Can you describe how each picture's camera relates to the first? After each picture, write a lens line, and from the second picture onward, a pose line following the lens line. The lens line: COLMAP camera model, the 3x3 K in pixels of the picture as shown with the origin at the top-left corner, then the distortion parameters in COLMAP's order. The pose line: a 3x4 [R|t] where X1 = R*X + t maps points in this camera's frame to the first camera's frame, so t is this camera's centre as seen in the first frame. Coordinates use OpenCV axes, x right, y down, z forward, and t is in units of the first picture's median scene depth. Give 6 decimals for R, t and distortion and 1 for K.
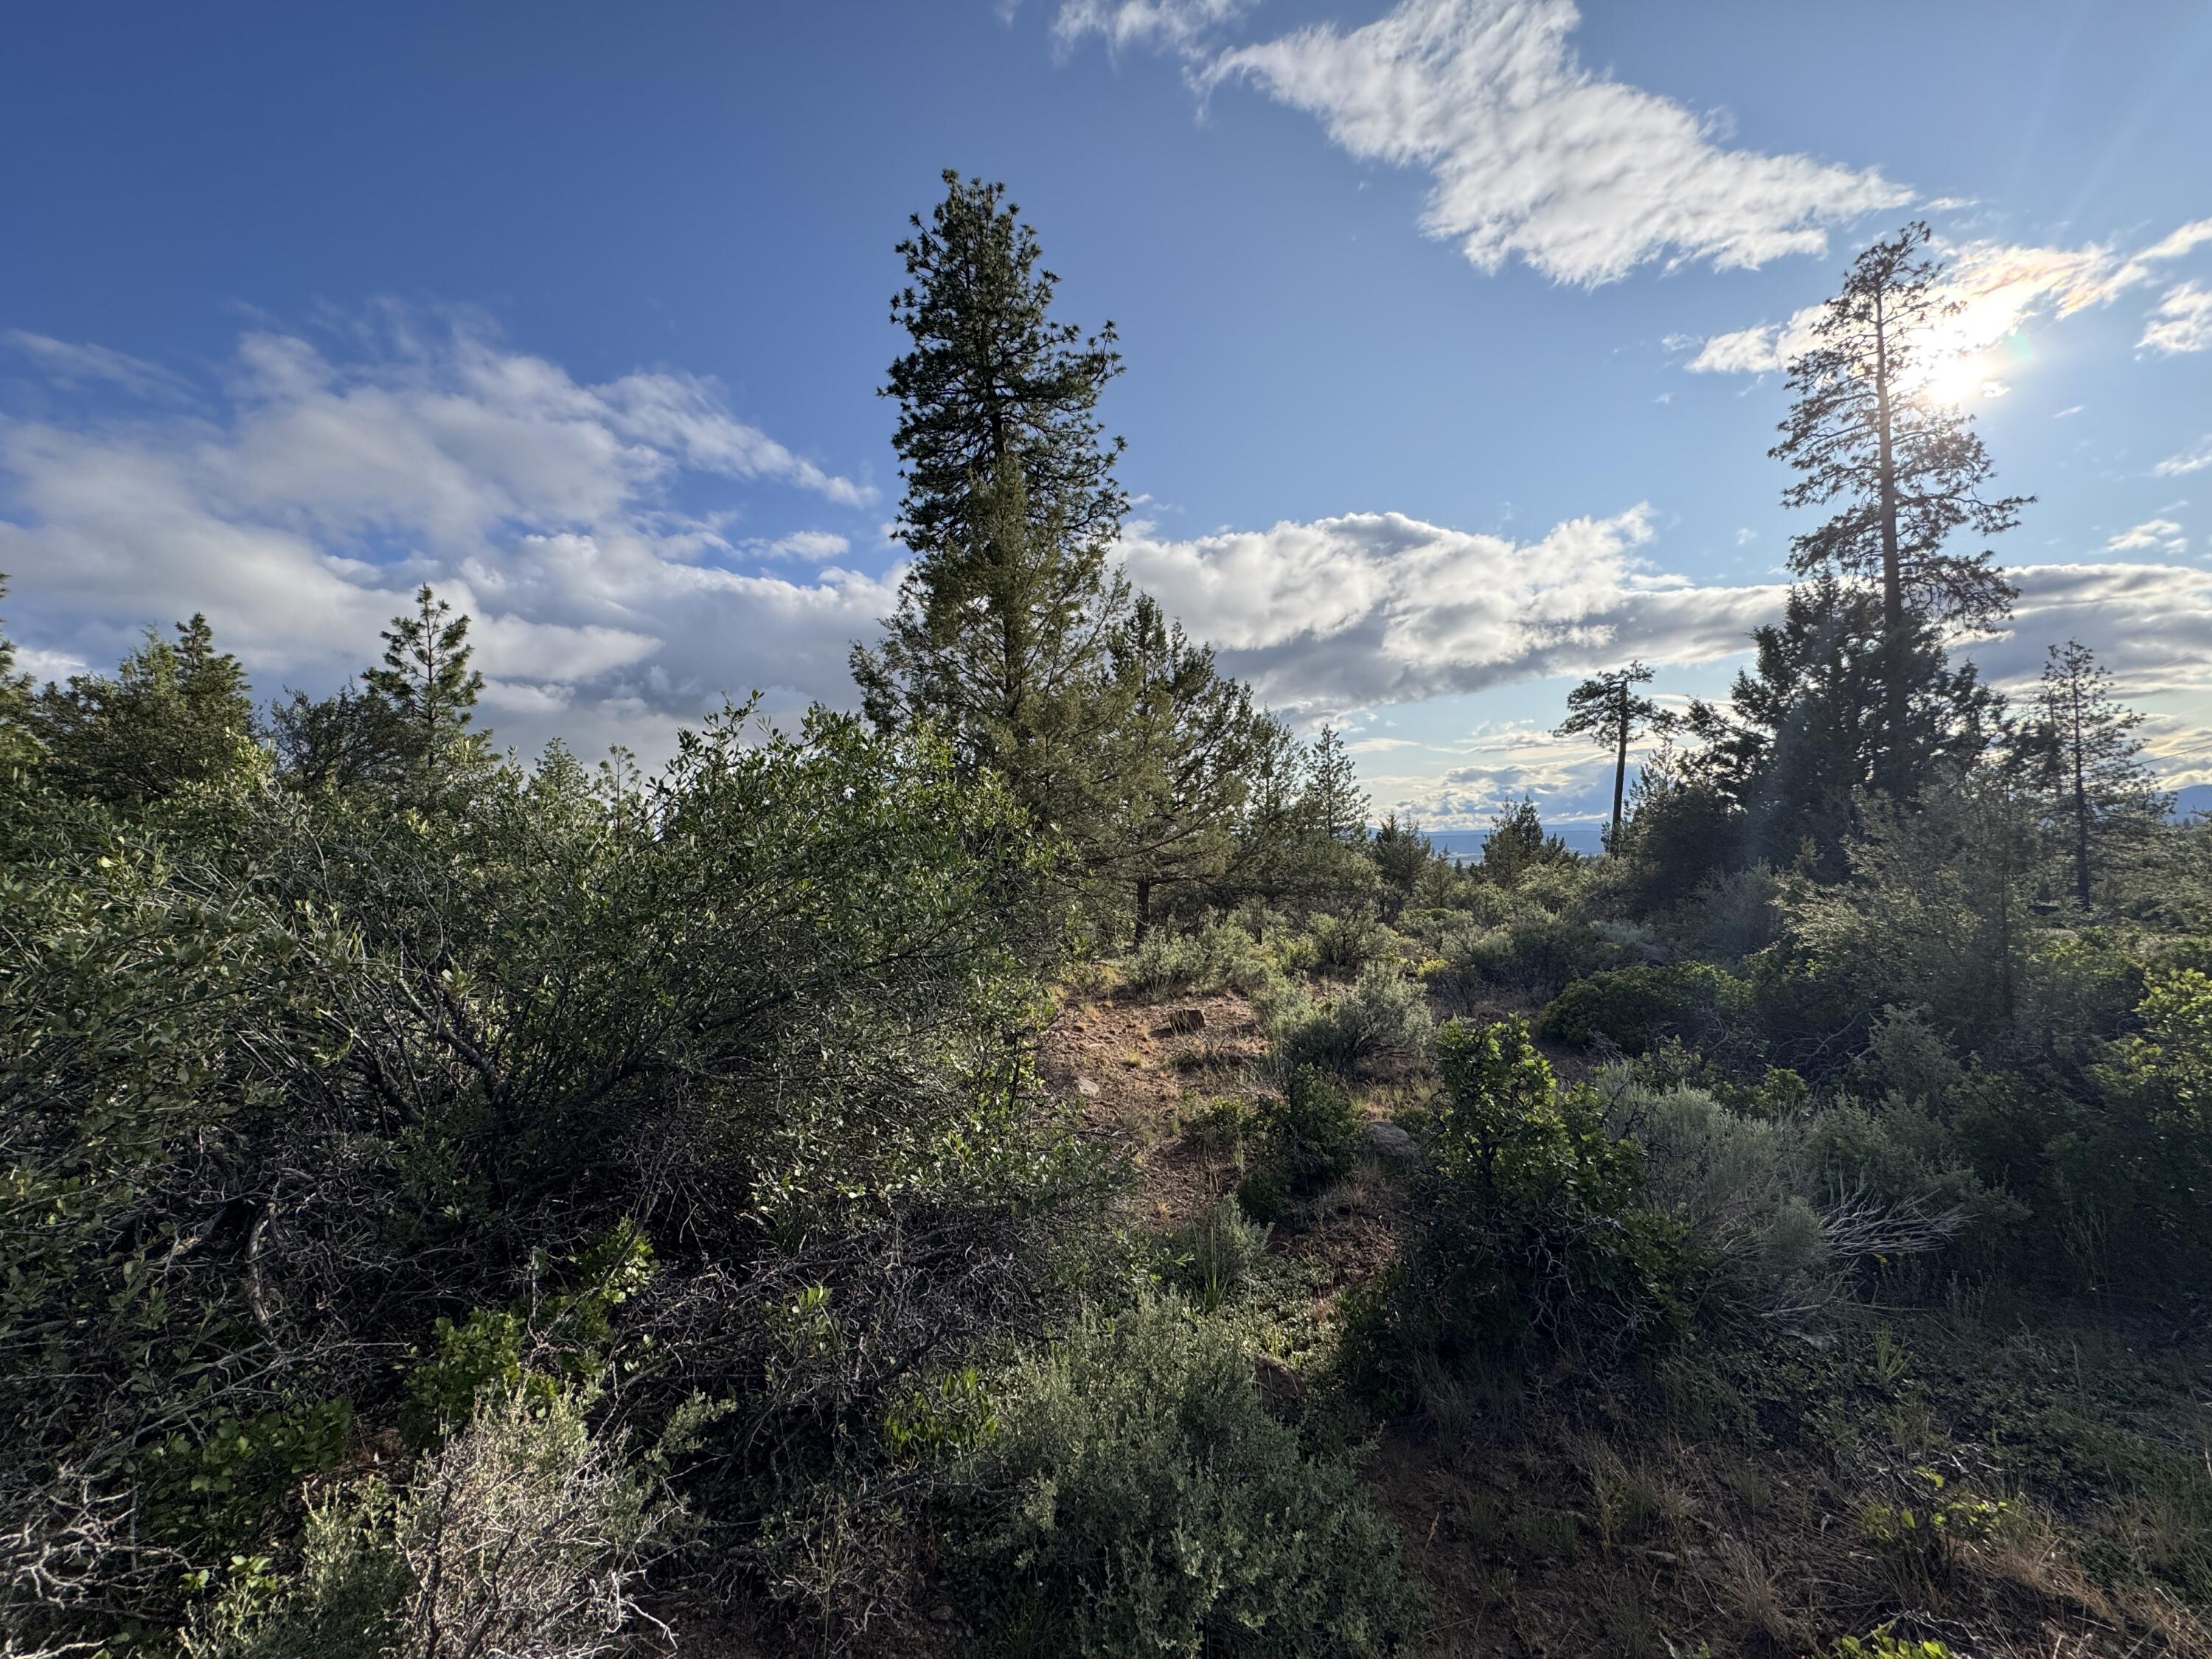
lens RADIAL K [[867.4, 0, 1106.3], [0, 867.4, 830.5], [0, 0, 1]] dist [-0.002433, -0.000824]
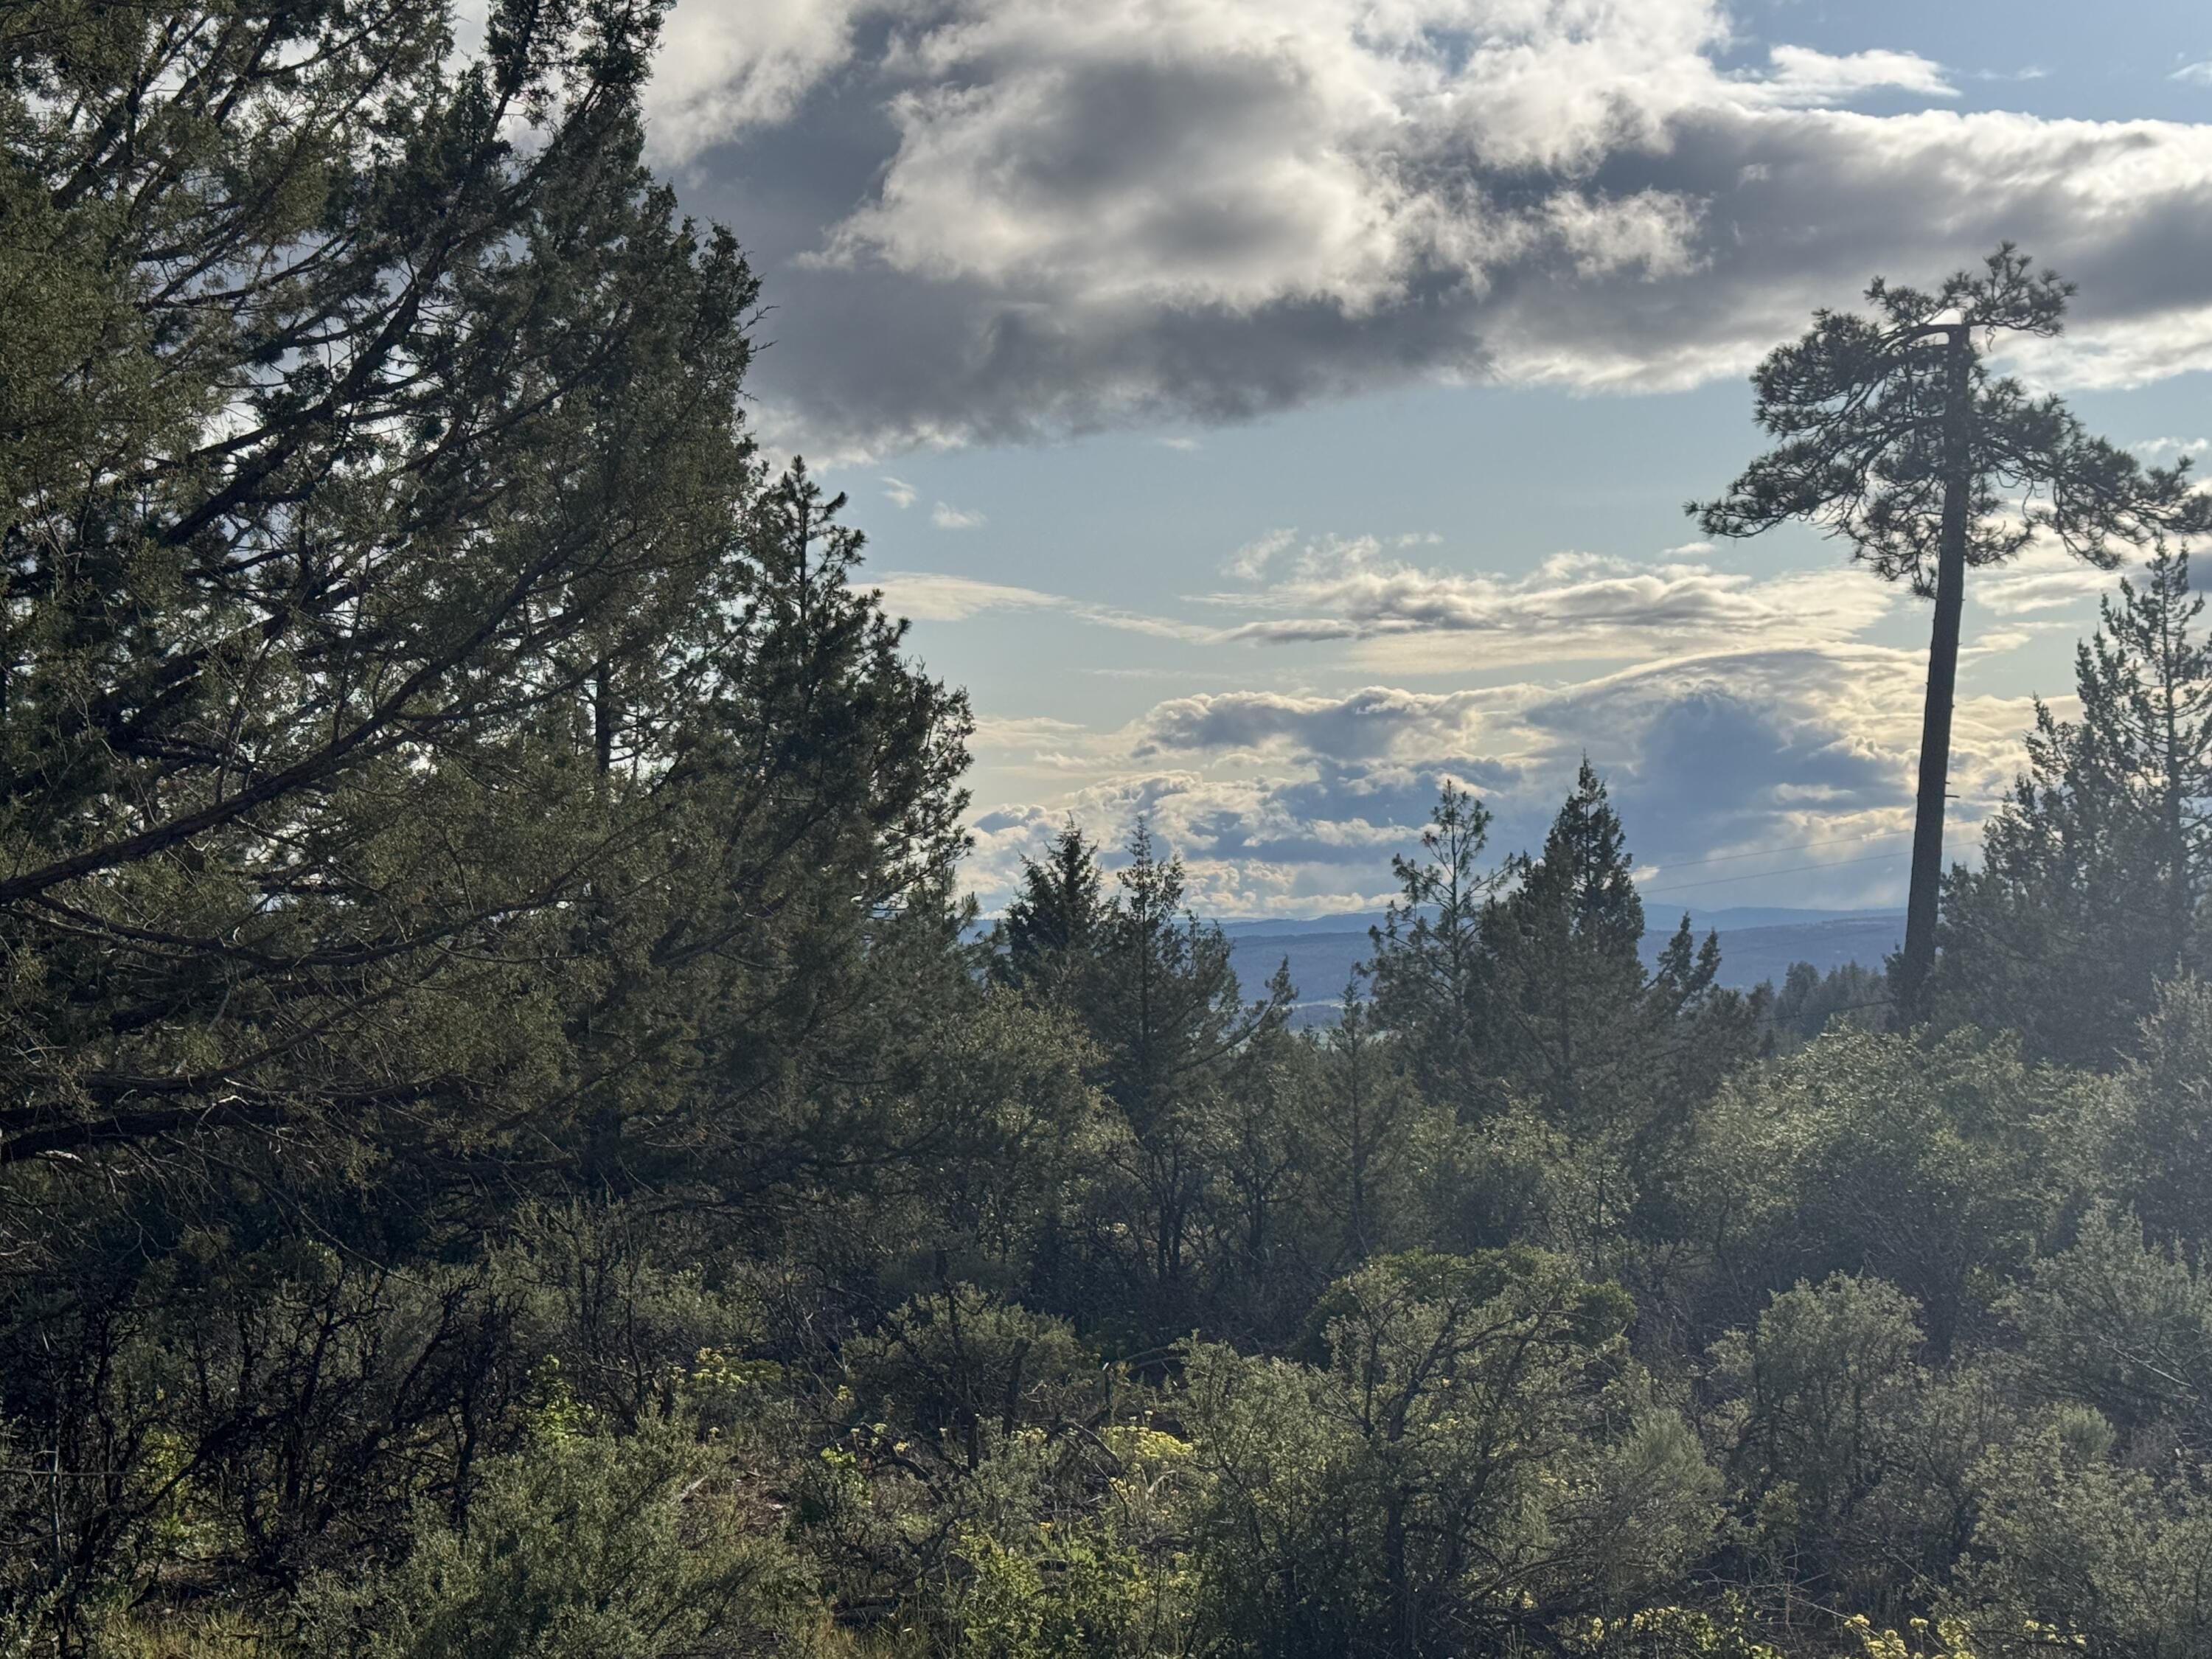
lens RADIAL K [[3386.2, 0, 1108.6], [0, 3386.2, 828.3], [0, 0, 1]] dist [0.108345, 0.000000]
pose [[0.934912, 0.021957, 0.354199, 0.005215], [-0.013229, 0.999547, -0.027045, 0.005161], [-0.354632, 0.020599, 0.934779, 0.104143]]
